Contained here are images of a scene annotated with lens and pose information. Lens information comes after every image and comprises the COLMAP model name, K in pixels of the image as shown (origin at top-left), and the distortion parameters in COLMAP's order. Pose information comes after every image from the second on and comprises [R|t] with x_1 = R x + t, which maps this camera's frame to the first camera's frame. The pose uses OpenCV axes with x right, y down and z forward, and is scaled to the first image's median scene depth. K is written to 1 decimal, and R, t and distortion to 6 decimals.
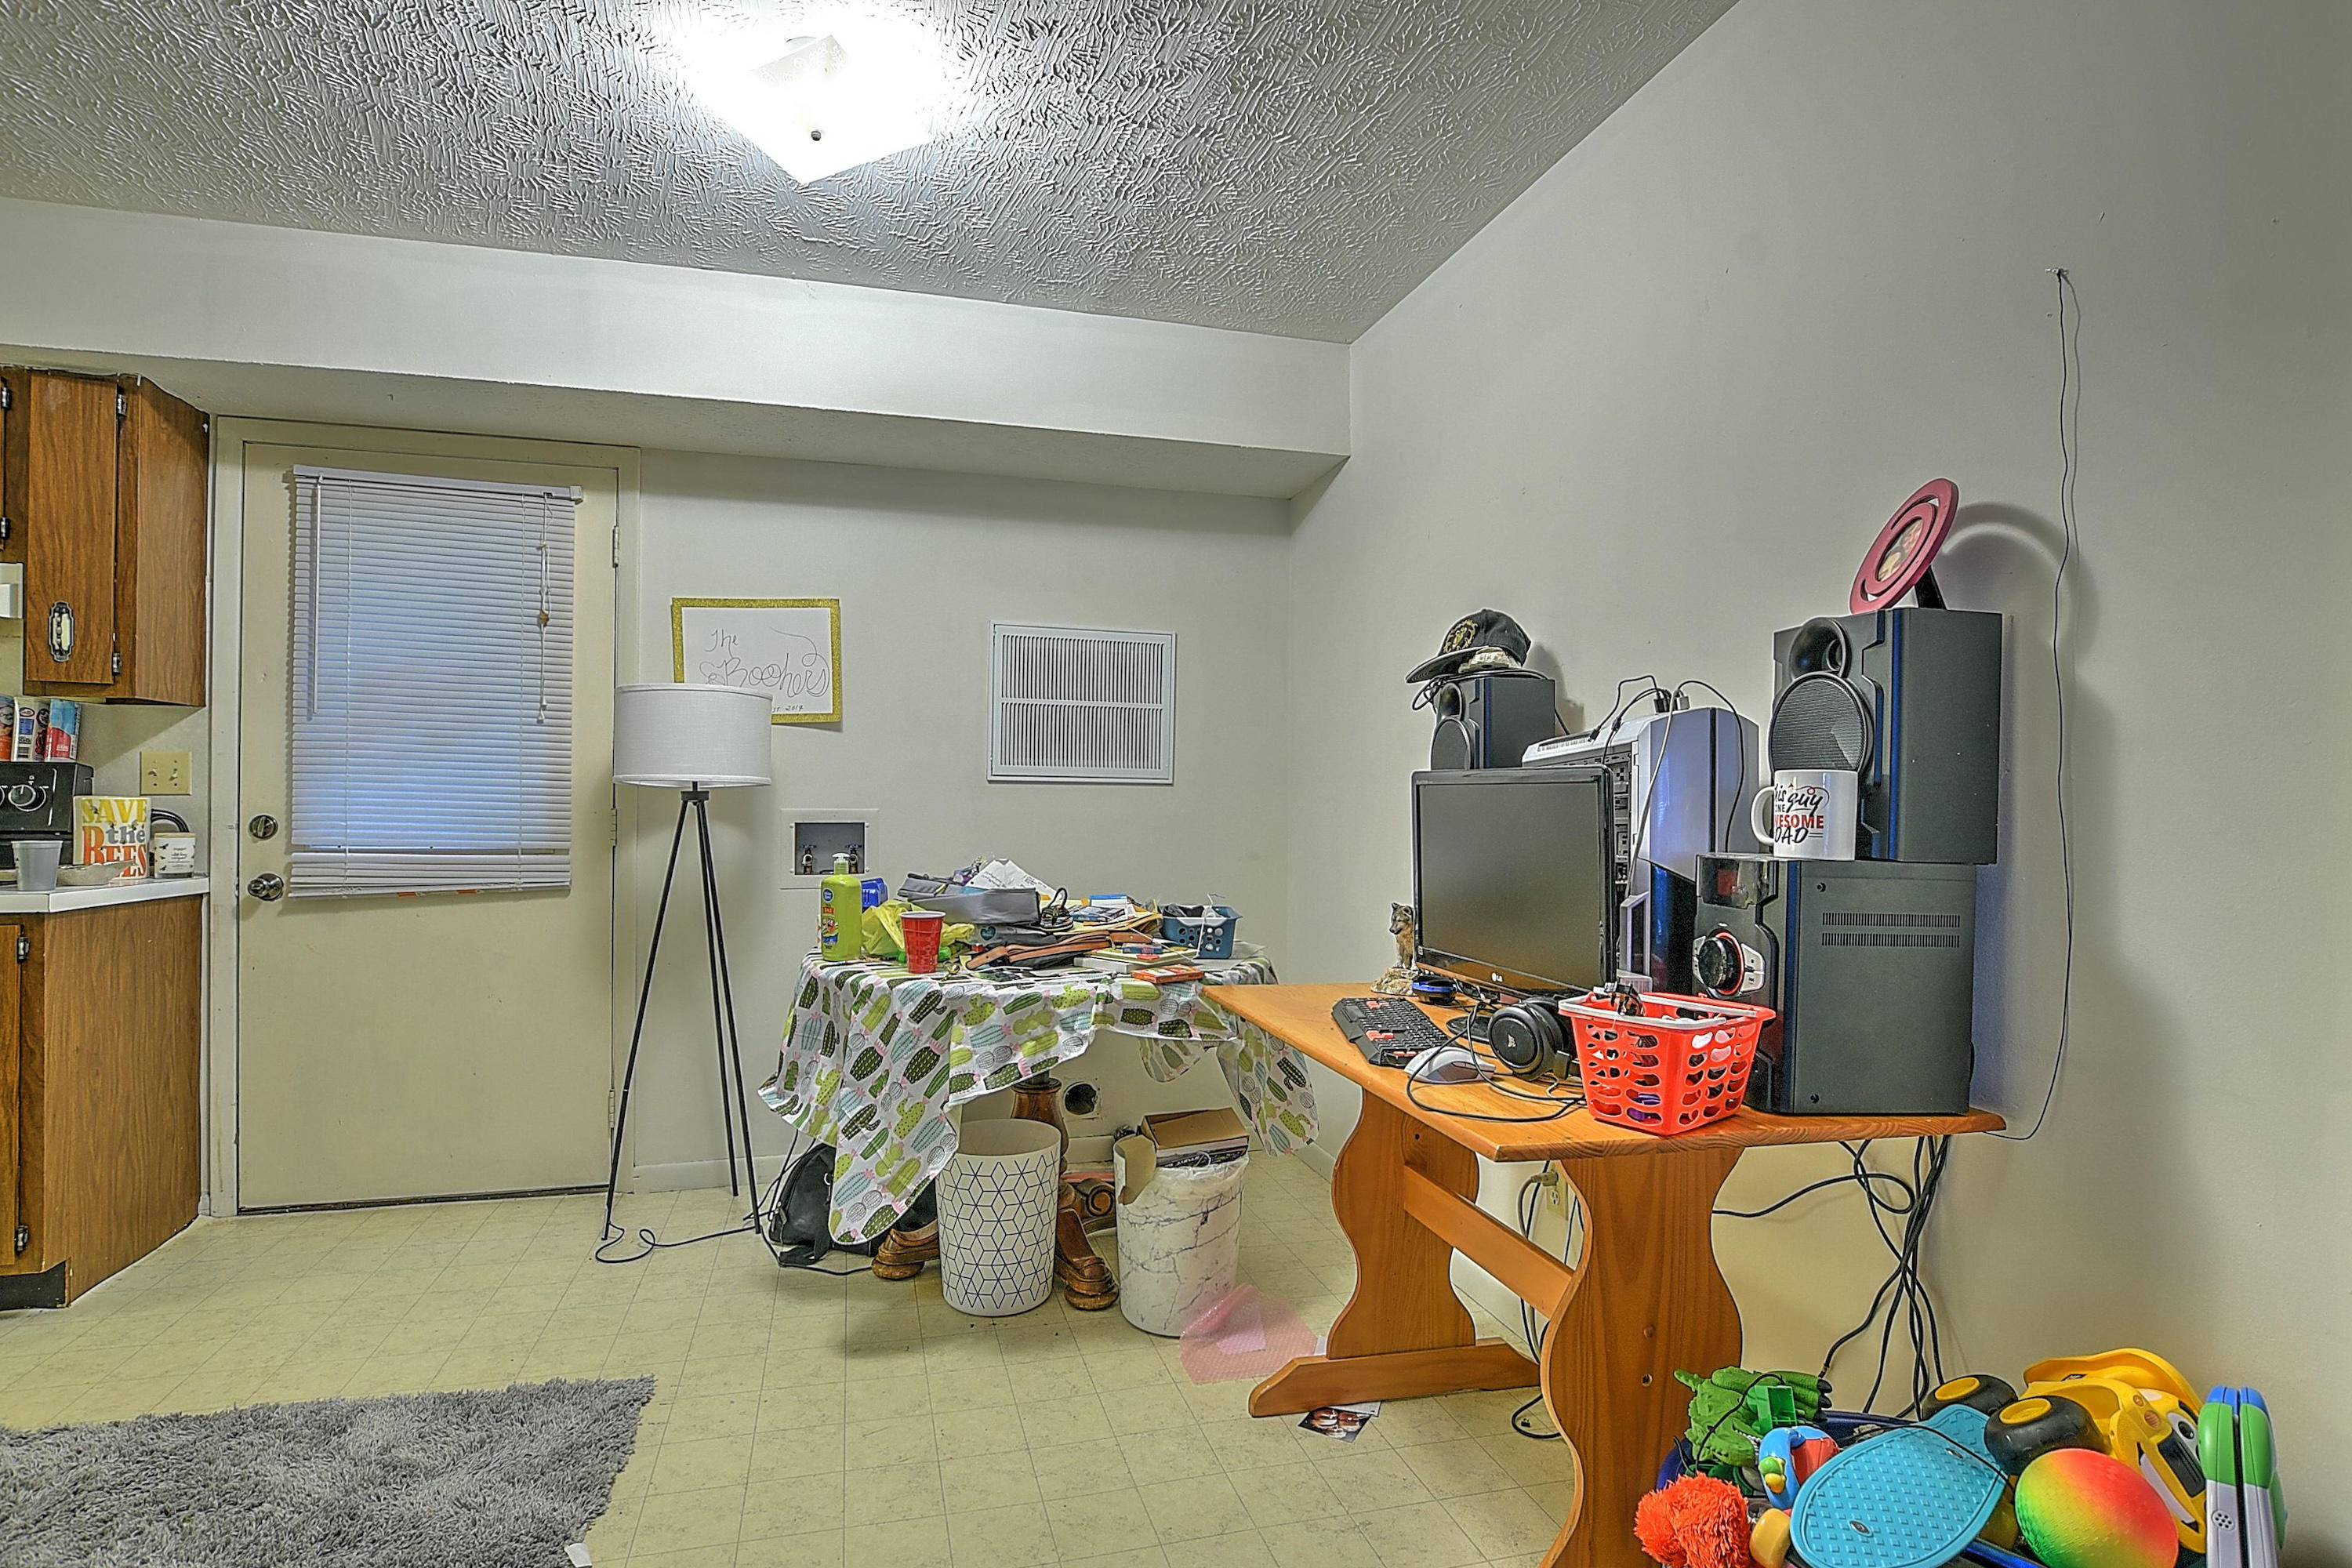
lens RADIAL K [[1125.1, 0, 1137.6], [0, 1125.1, 790.4], [0, 0, 1]] dist [-0.030922, 0.007568]
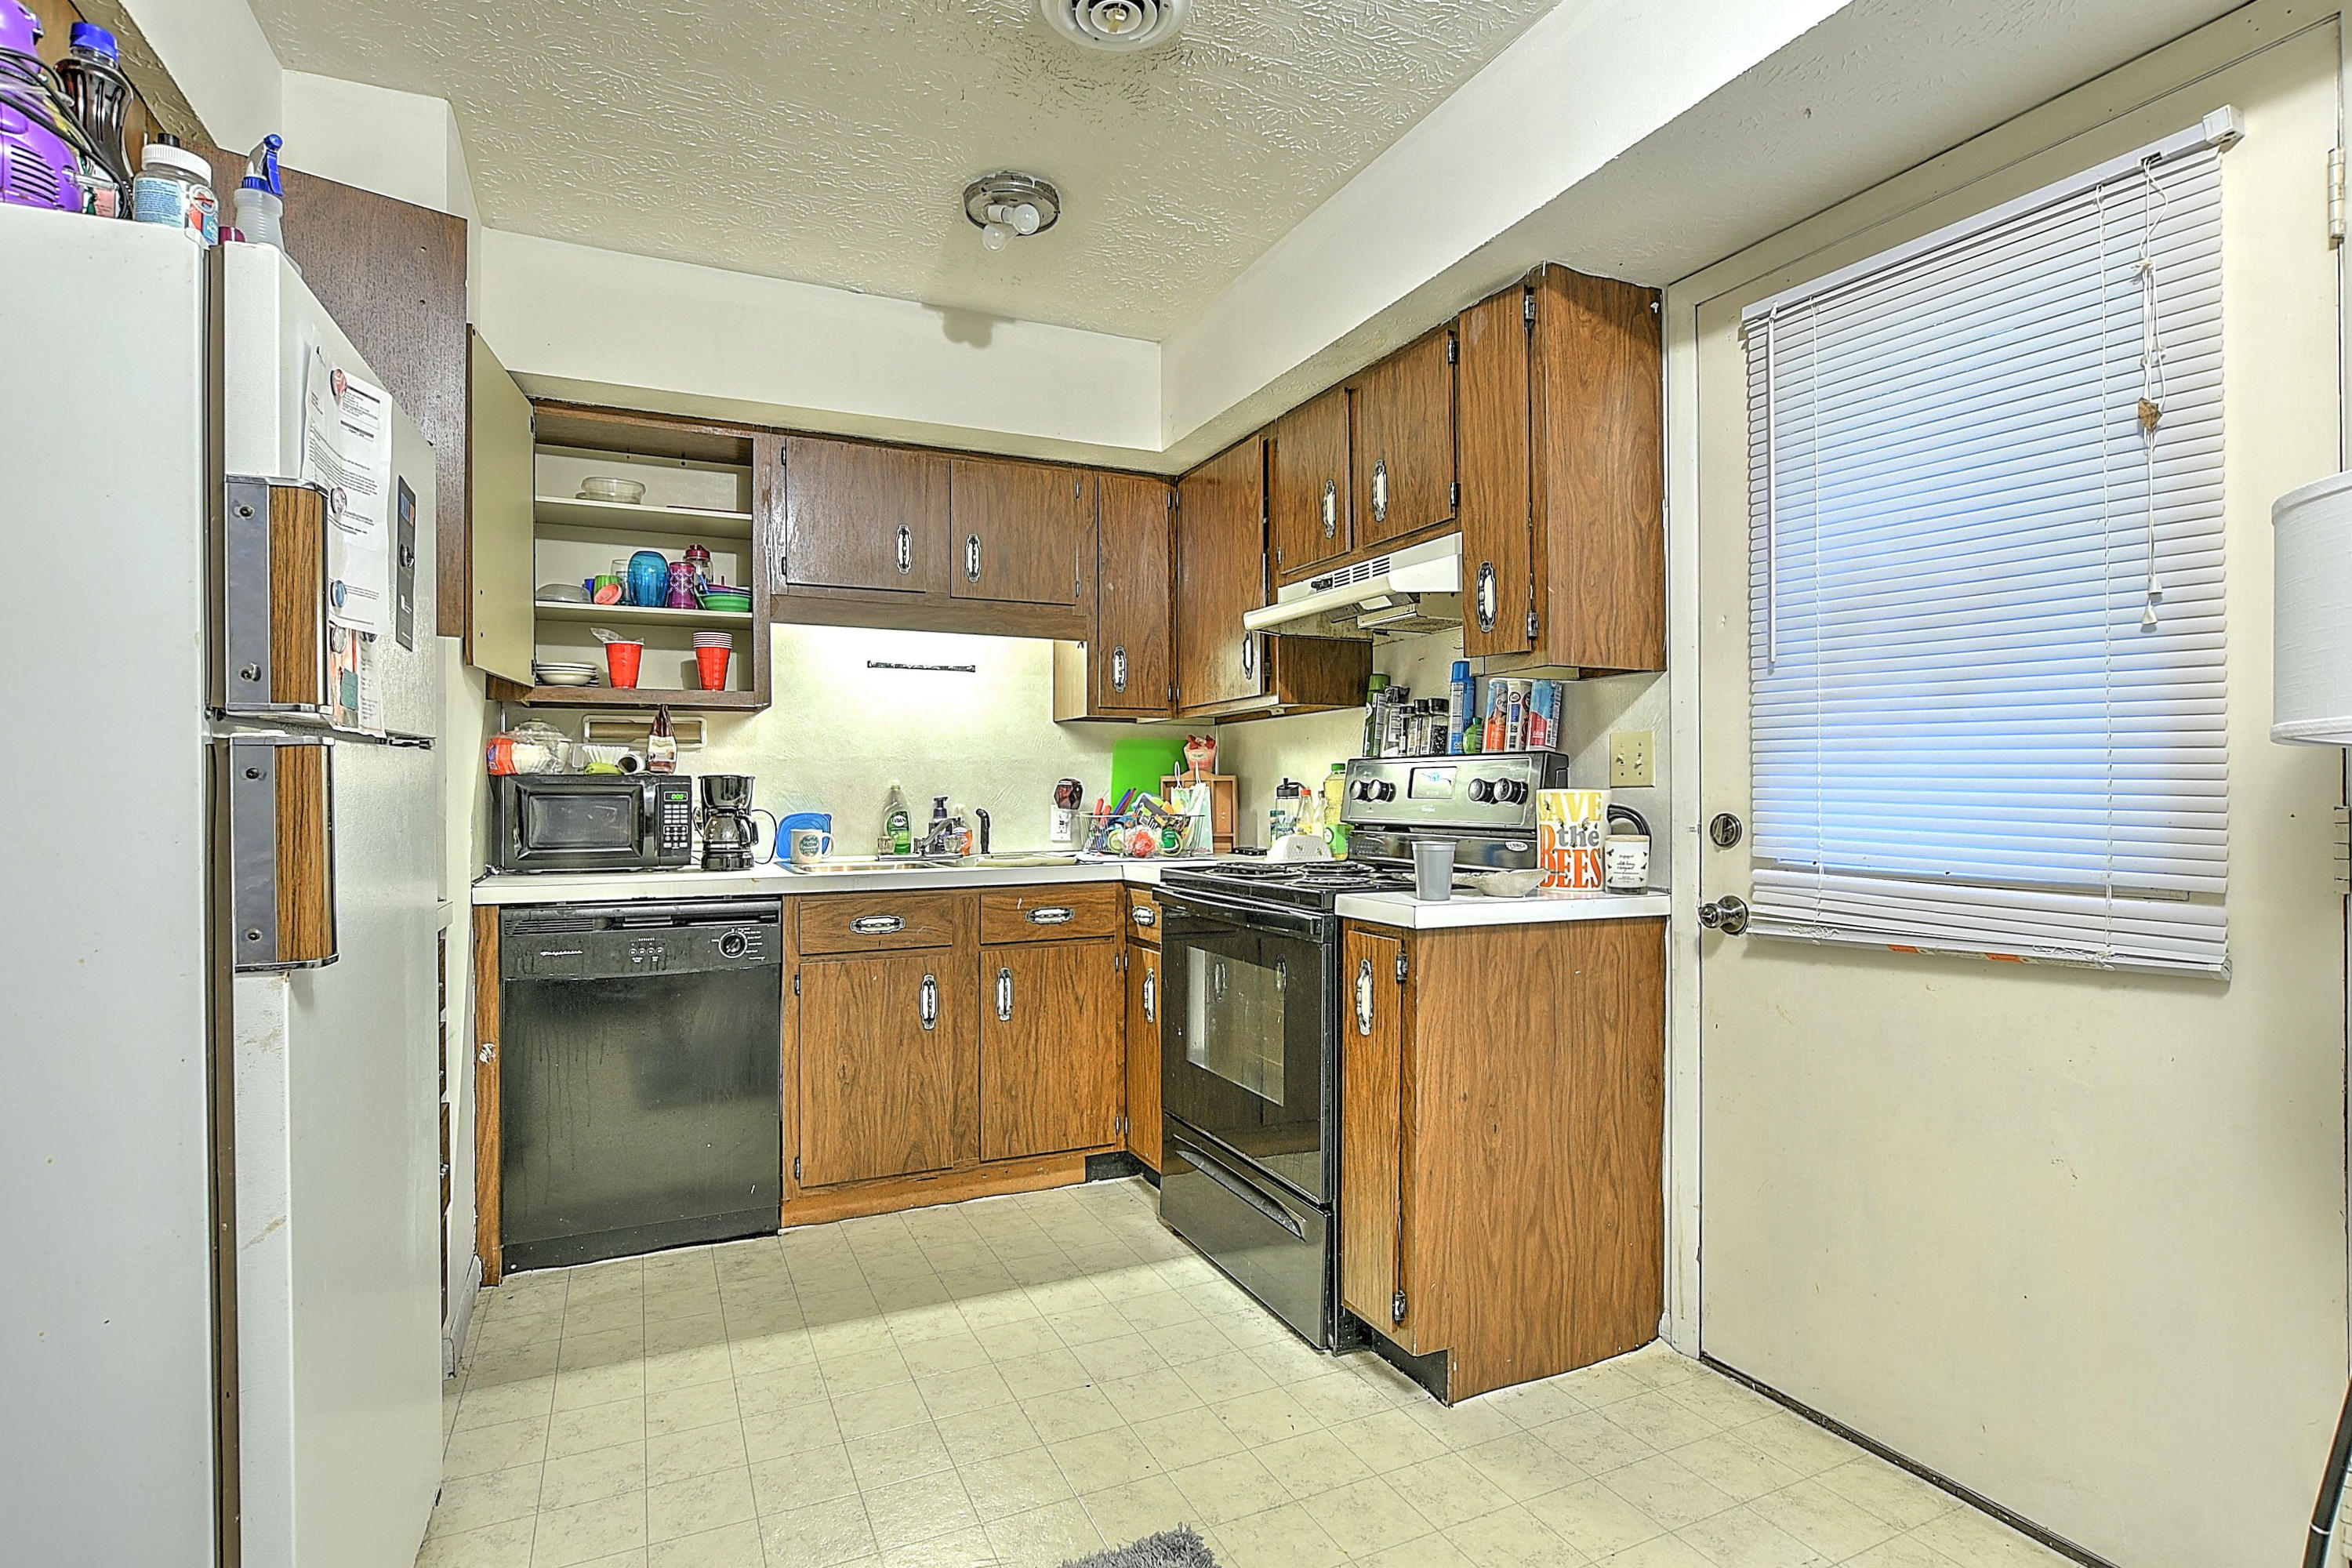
lens RADIAL K [[1139.9, 0, 1176.0], [0, 1139.9, 784.0], [0, 0, 1]] dist [-0.015716, 0.008783]
pose [[0.185228, -0.014940, -0.982582, -0.140543], [0.011705, 0.999847, -0.012996, 0.008919], [0.982626, -0.009094, 0.185375, 0.539039]]
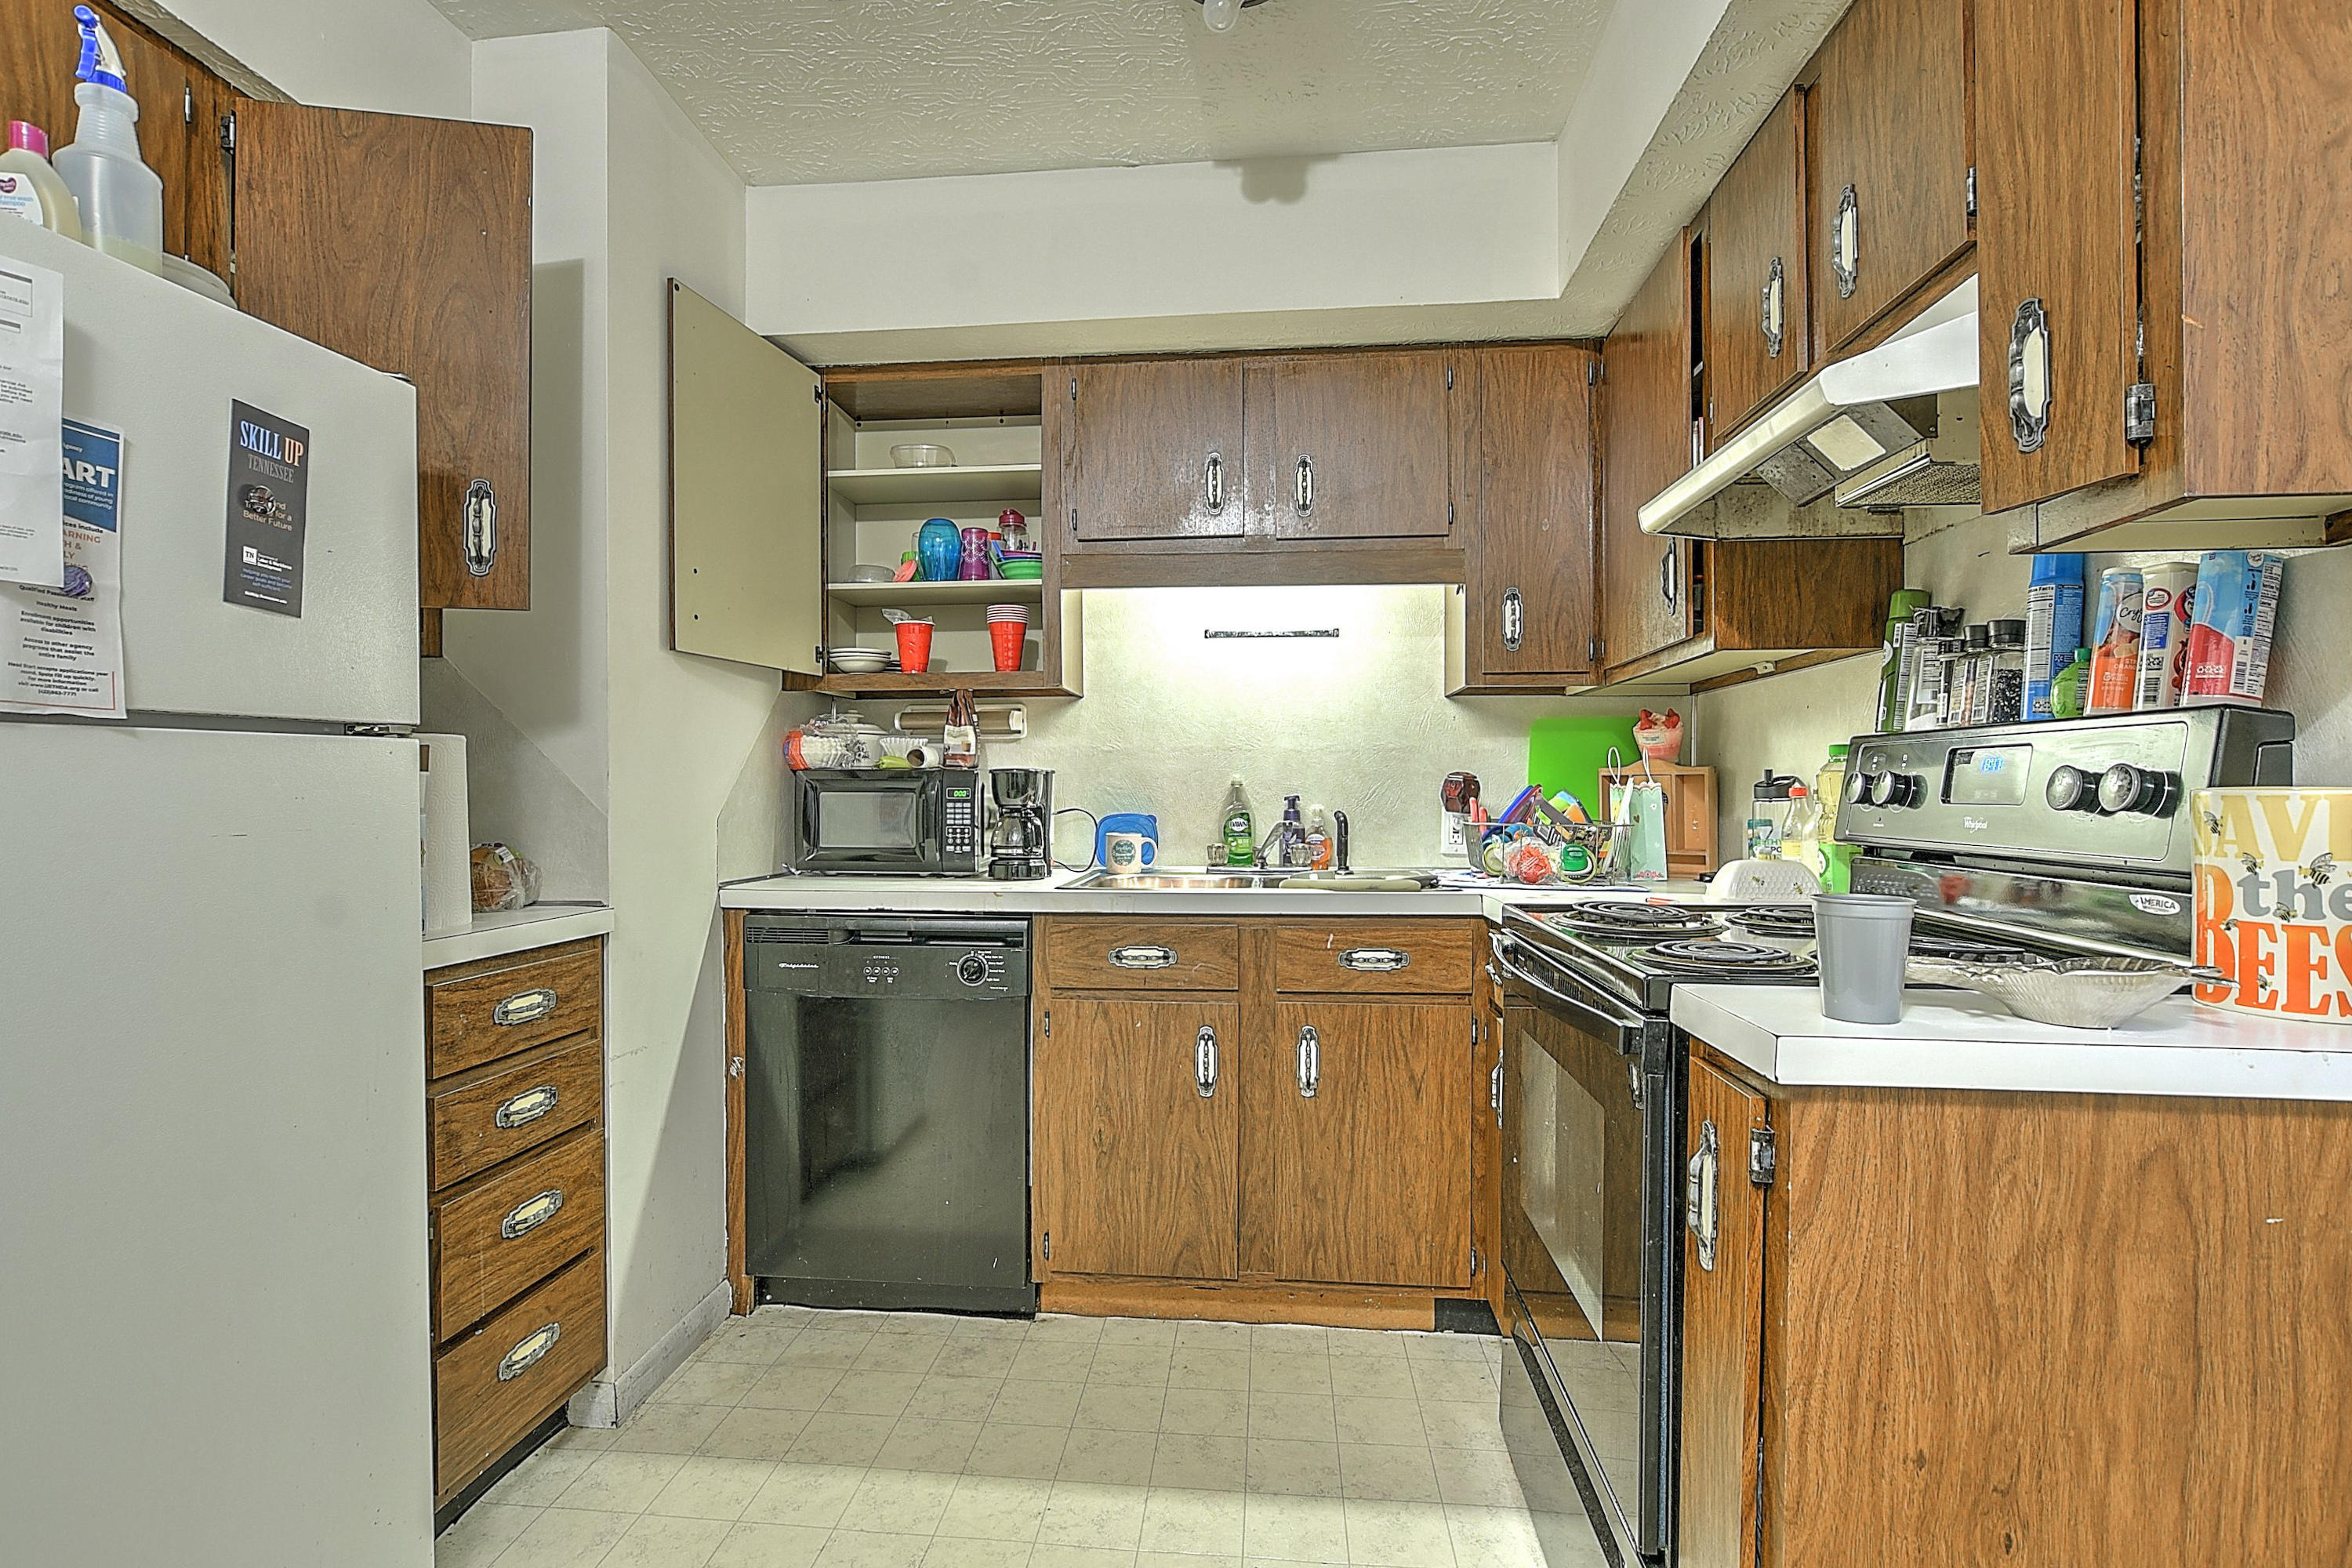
lens RADIAL K [[1154.4, 0, 1172.8], [0, 1154.4, 791.4], [0, 0, 1]] dist [-0.020595, 0.008526]
pose [[-0.336120, -0.006785, -0.941795, -0.436931], [0.004013, 0.999955, -0.008636, 0.008458], [0.941811, -0.006682, -0.336077, 0.763176]]
